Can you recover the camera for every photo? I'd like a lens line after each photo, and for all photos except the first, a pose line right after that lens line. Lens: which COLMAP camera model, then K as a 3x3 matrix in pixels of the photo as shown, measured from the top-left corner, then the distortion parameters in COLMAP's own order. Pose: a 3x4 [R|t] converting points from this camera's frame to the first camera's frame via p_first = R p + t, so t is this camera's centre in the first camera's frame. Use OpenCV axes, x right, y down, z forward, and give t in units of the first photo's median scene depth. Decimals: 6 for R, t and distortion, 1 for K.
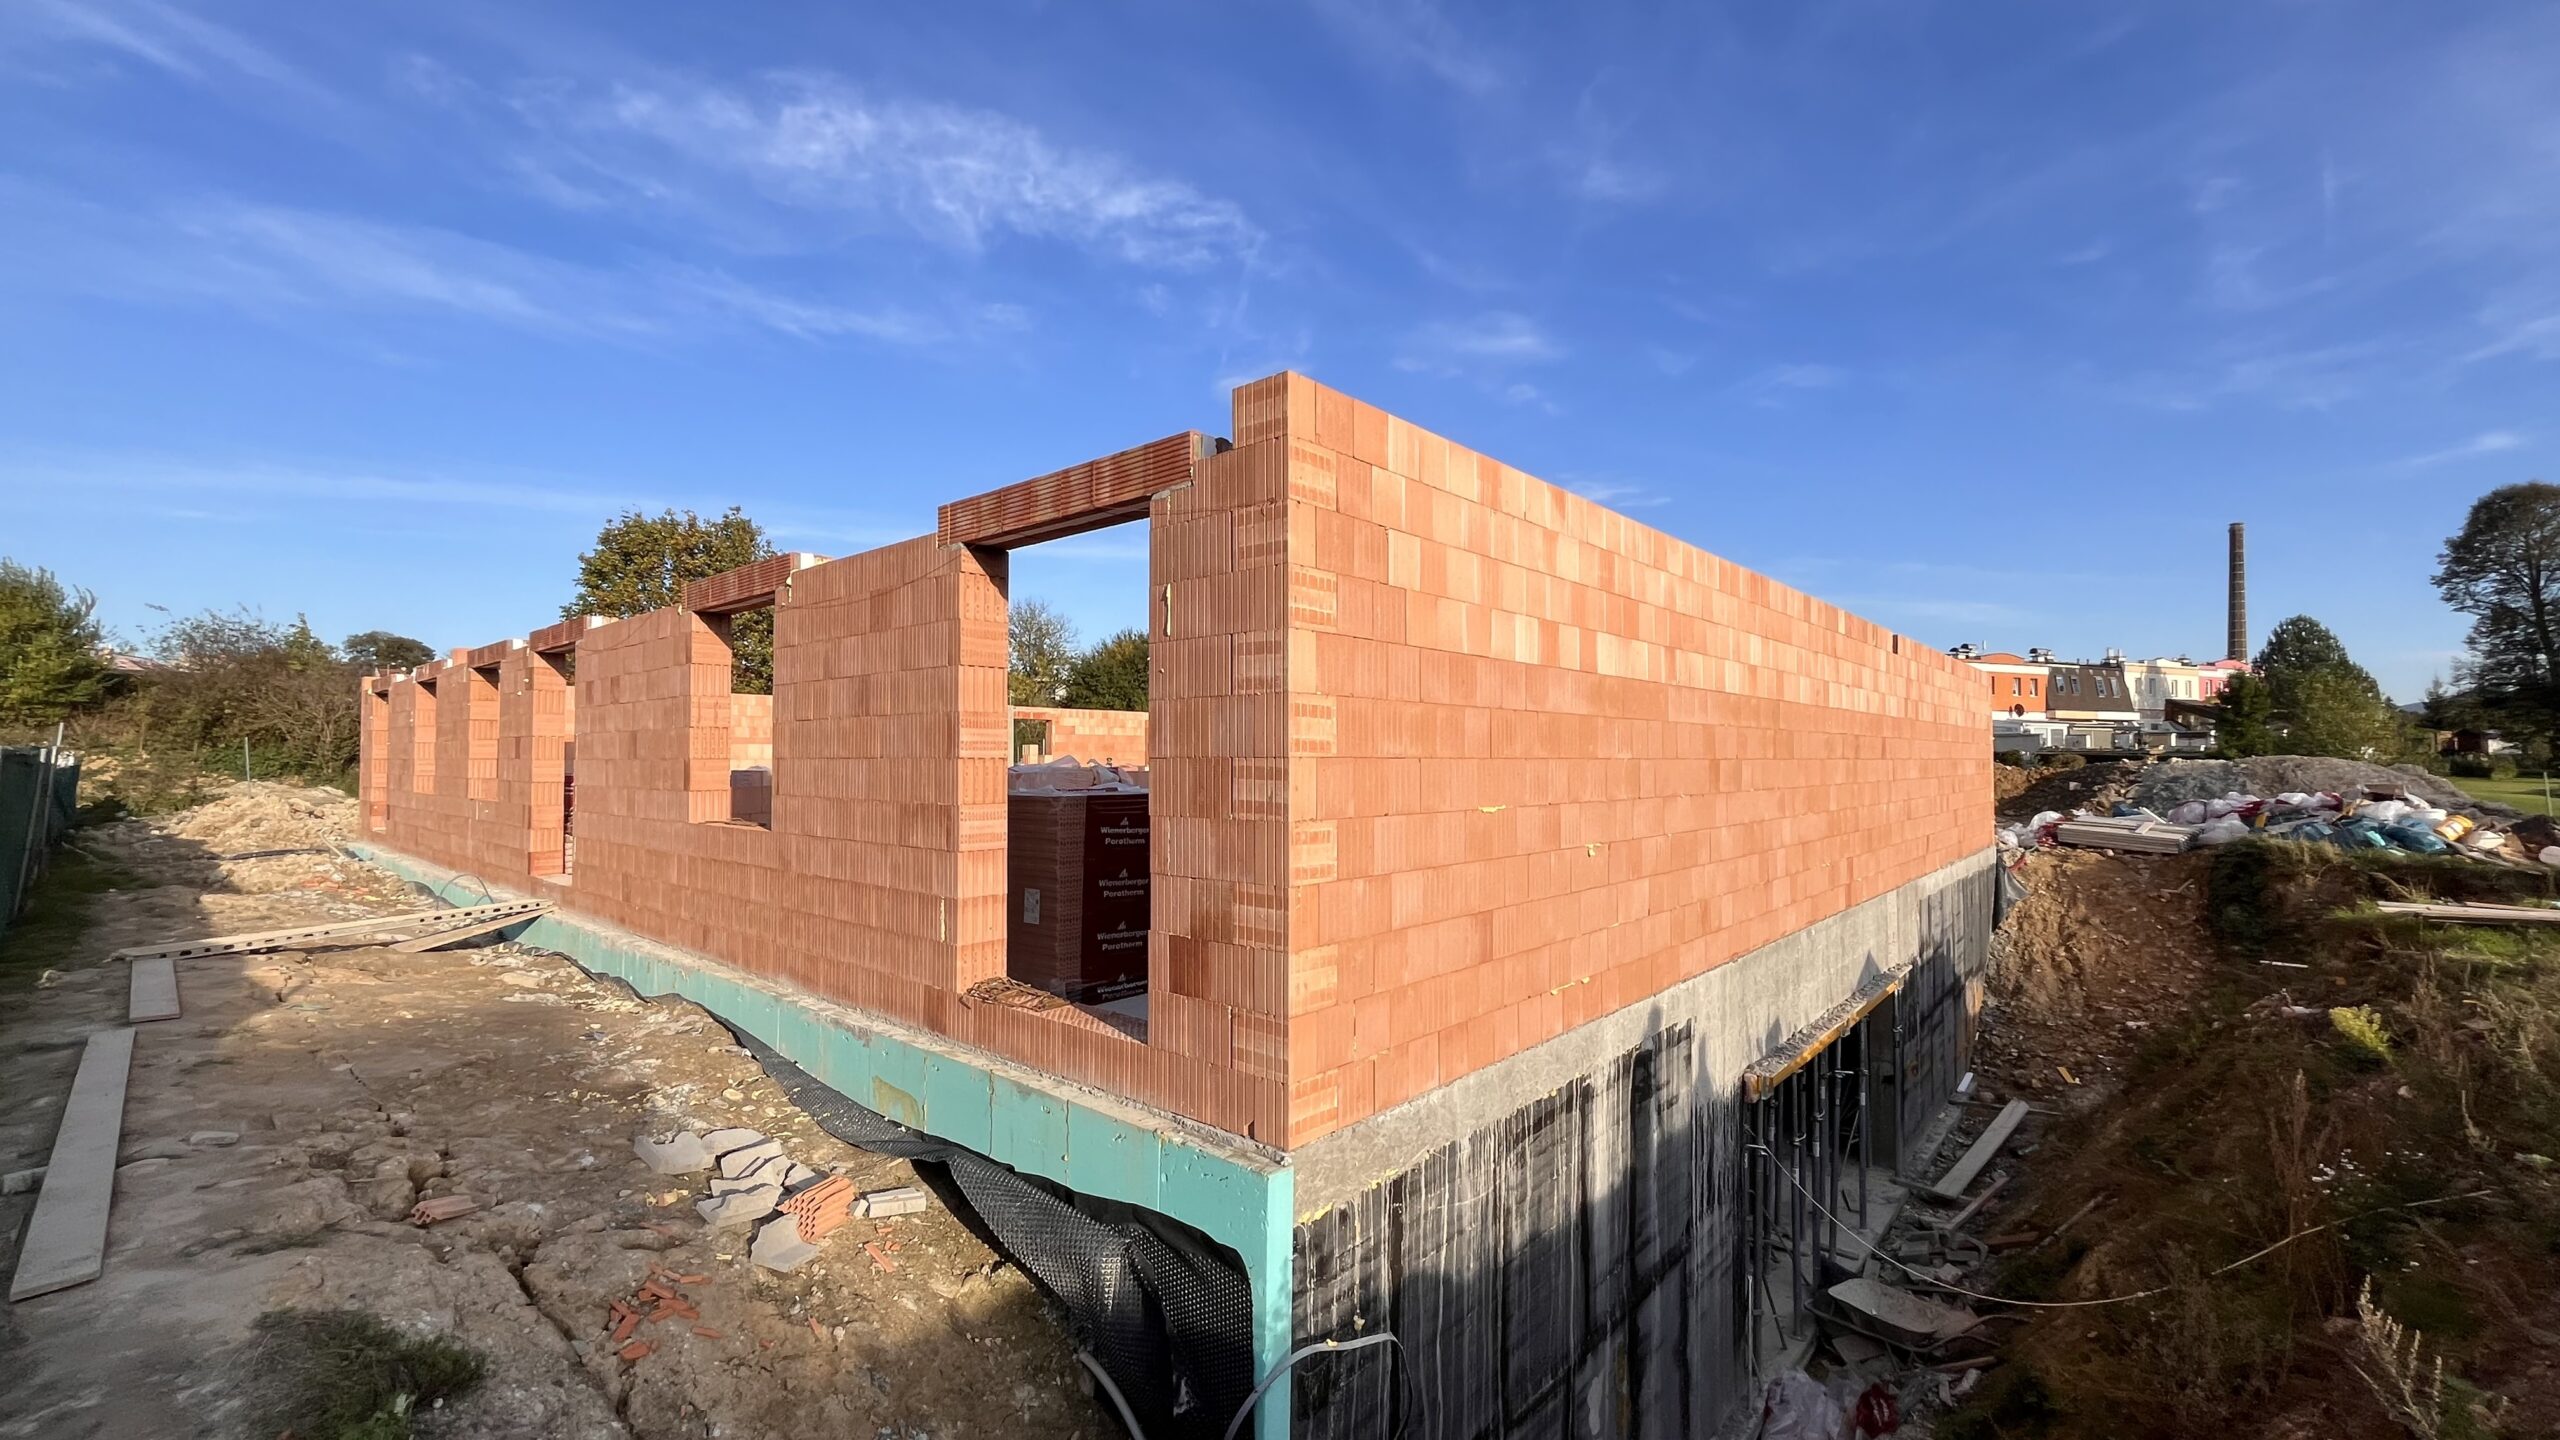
lens RADIAL K [[1032.7, 0, 1275.2], [0, 1032.7, 765.0], [0, 0, 1]] dist [-0.000261, -0.000361]
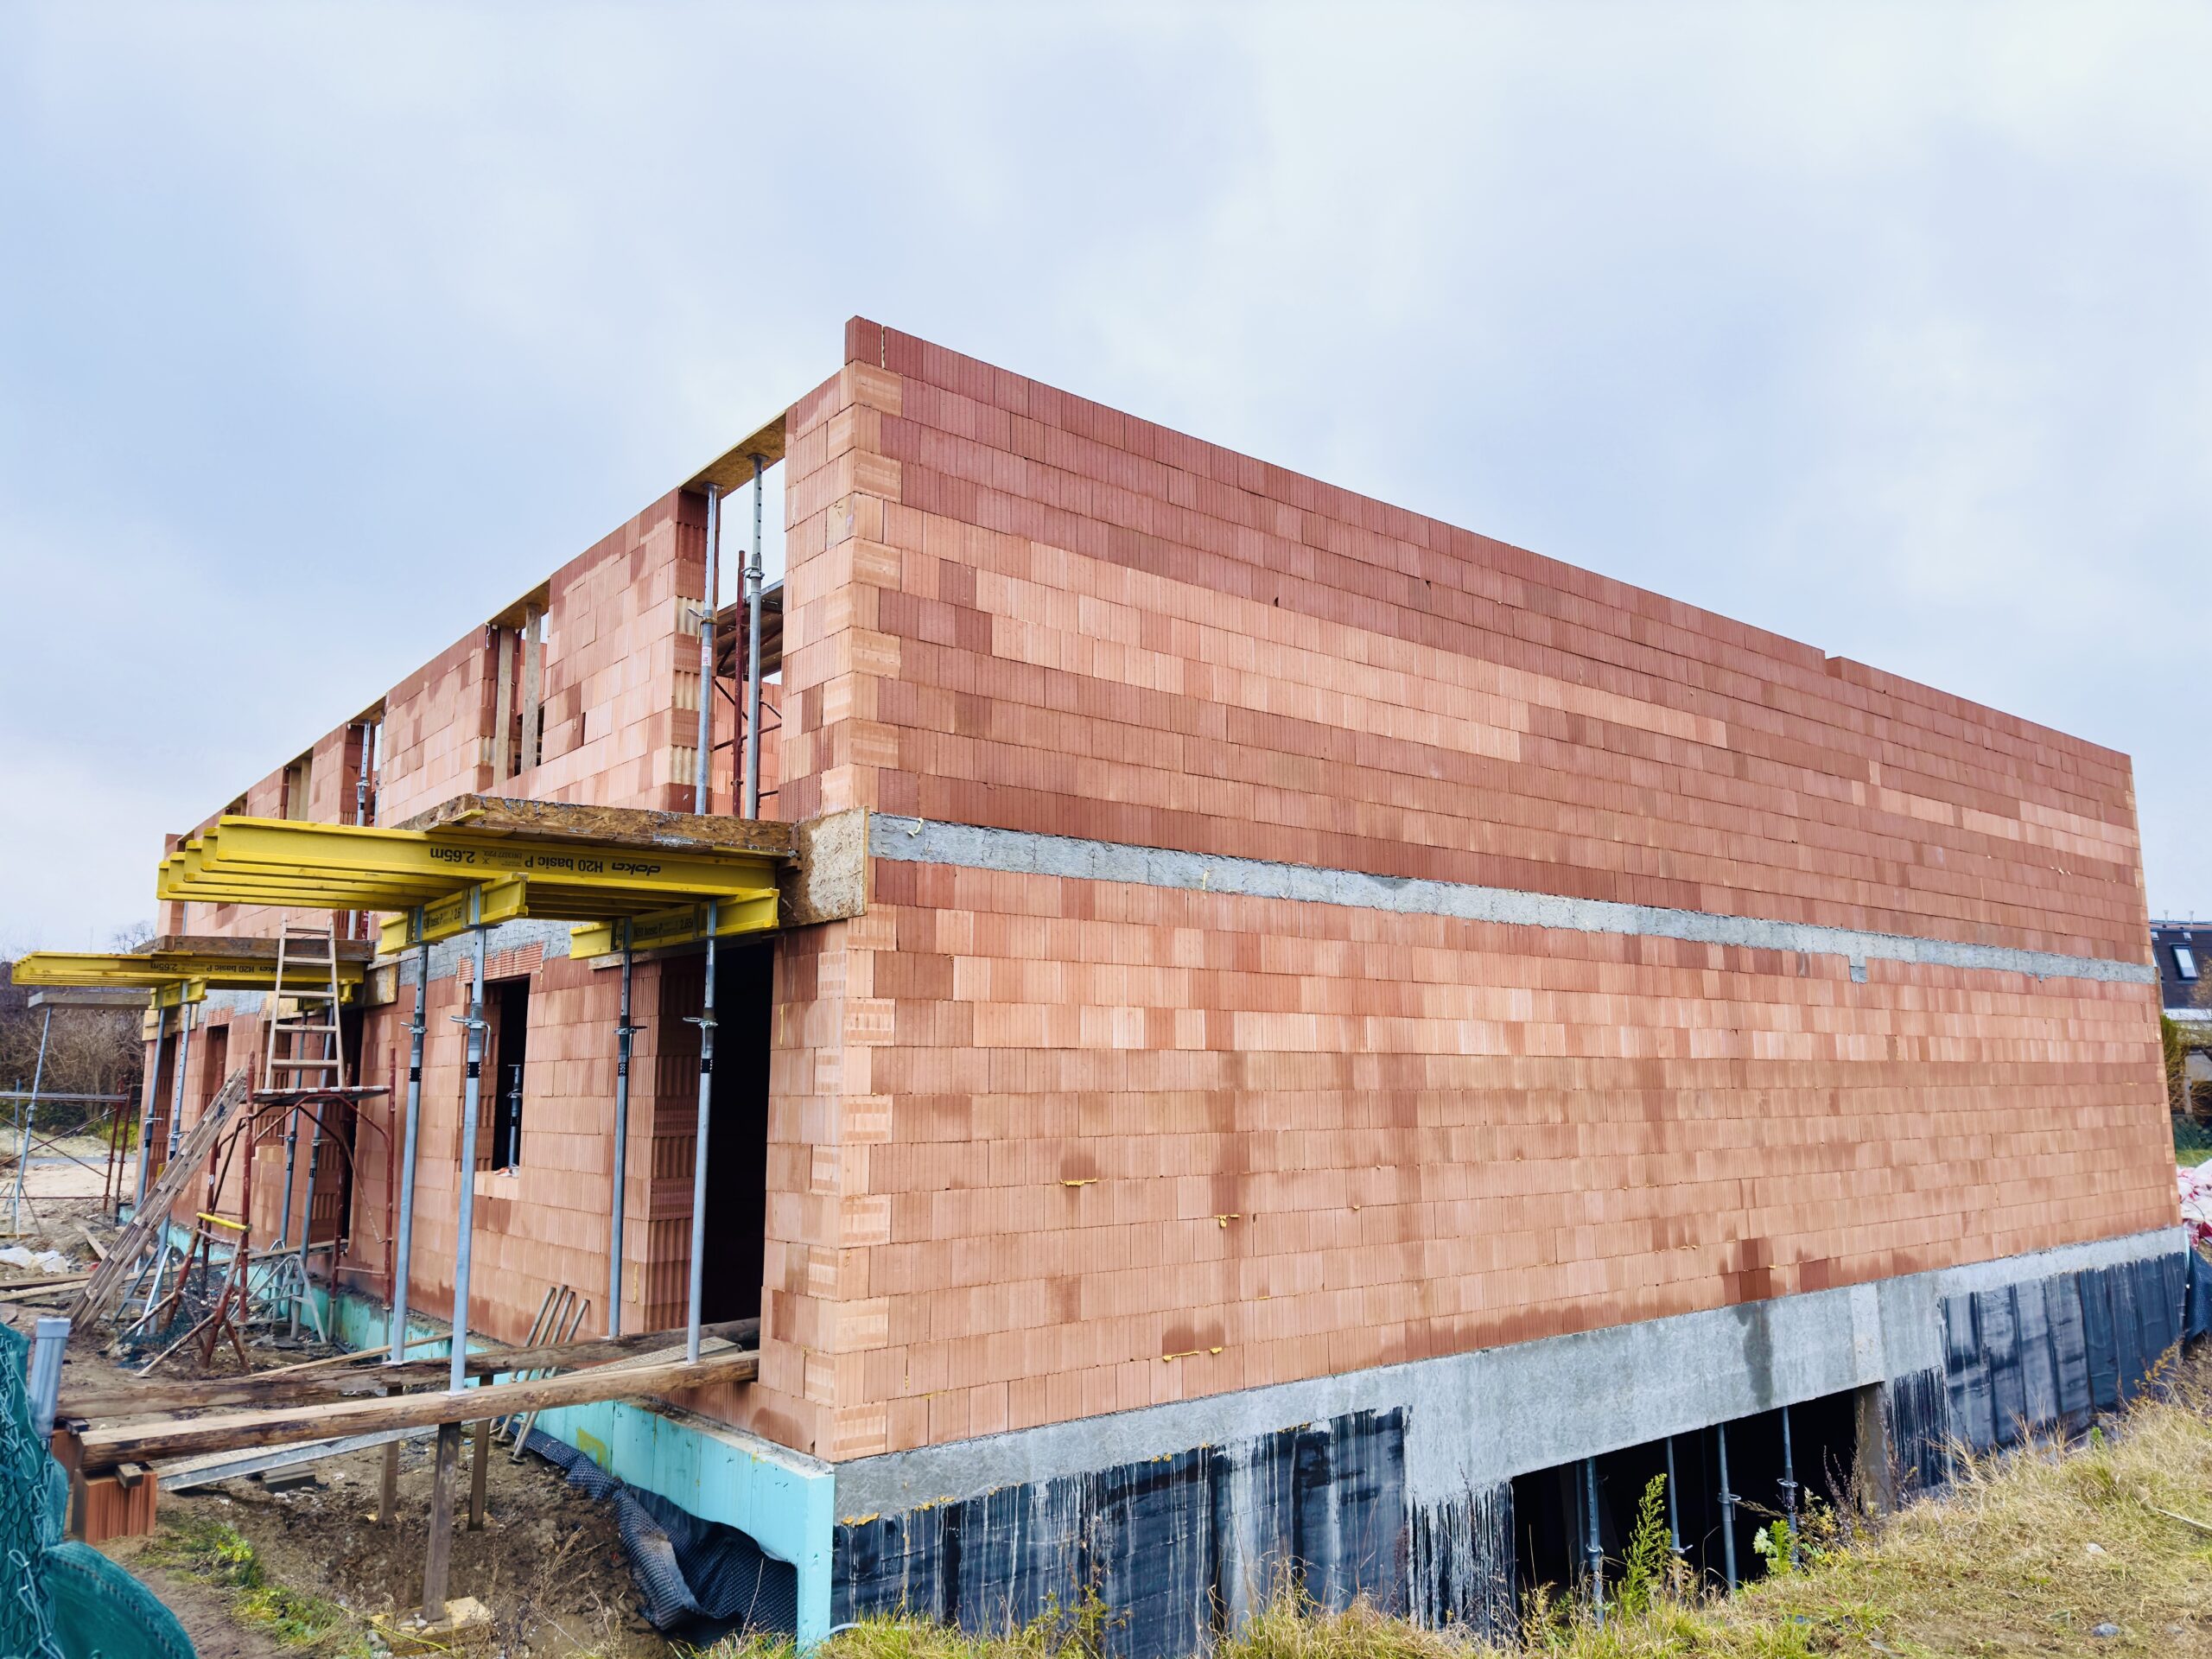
lens RADIAL K [[1591.5, 0, 1115.8], [0, 1591.5, 826.4], [0, 0, 1]] dist [-0.012370, -0.017039]
pose [[0.988028, -0.034165, -0.150447, 0.564414], [0.008293, 0.985522, -0.169344, -0.052158], [0.154054, 0.166069, 0.974006, -0.814251]]
